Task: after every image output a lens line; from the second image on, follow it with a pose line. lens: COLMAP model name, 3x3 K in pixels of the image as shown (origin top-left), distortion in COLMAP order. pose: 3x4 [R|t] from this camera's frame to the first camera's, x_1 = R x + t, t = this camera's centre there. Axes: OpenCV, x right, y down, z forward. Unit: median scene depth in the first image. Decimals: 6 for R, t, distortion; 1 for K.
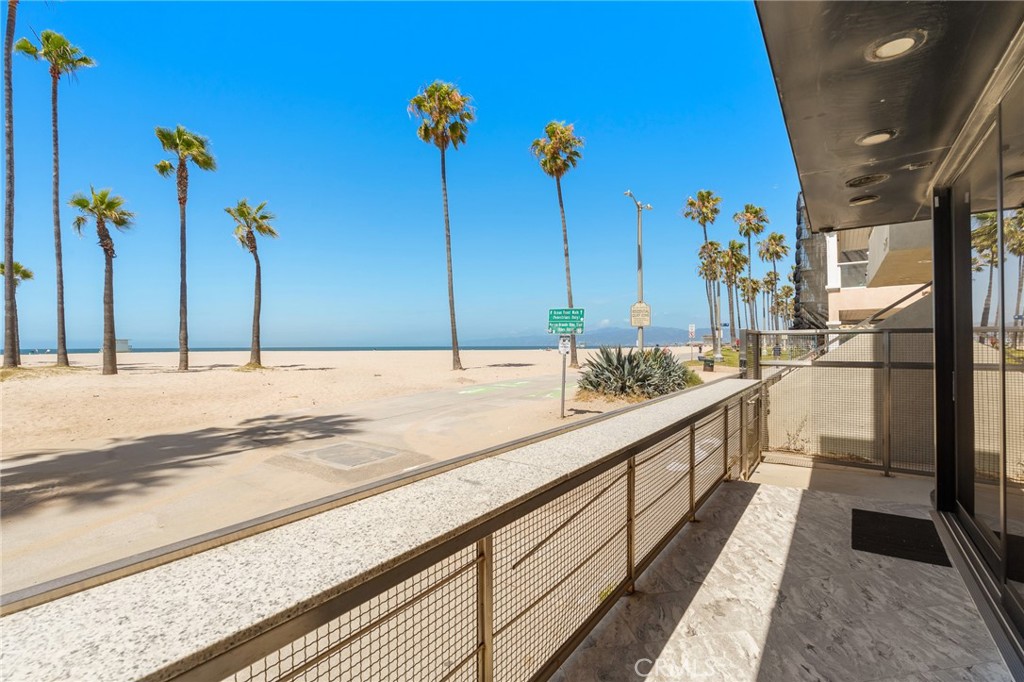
lens RADIAL K [[446.7, 0, 520.4], [0, 446.7, 338.1], [0, 0, 1]] dist [-0.006521, 0.001085]
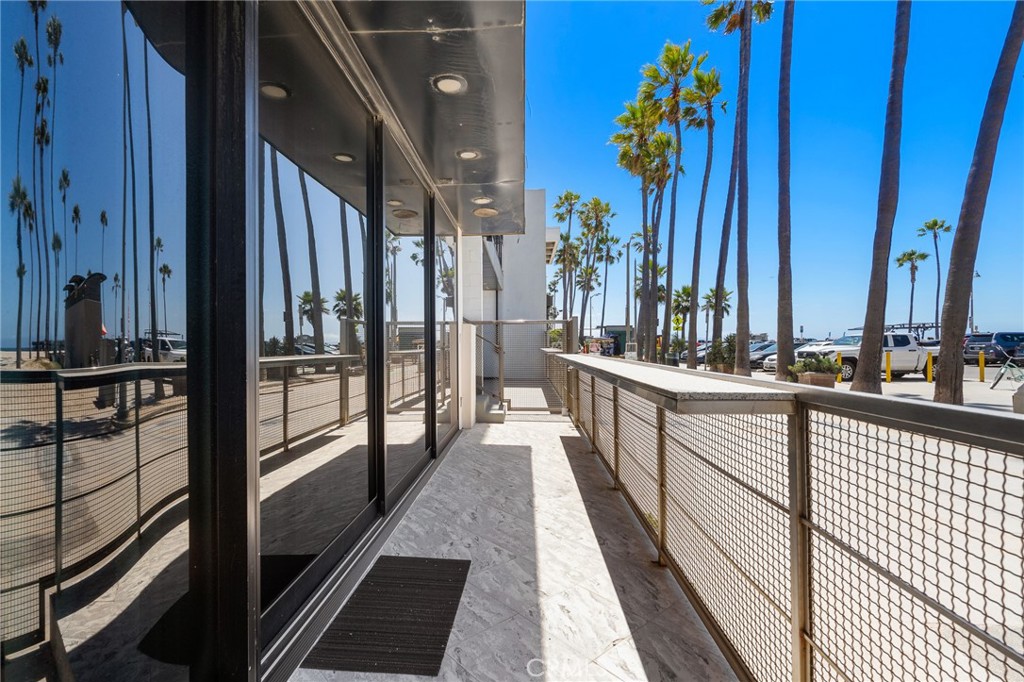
lens RADIAL K [[446.7, 0, 511.6], [0, 446.7, 342.5], [0, 0, 1]] dist [-0.006521, 0.001085]
pose [[-0.827248, 0.002512, -0.561832, 1.178539], [0.008809, 0.999925, -0.008500, 0.094989], [0.561768, -0.011981, -0.827208, 1.772545]]
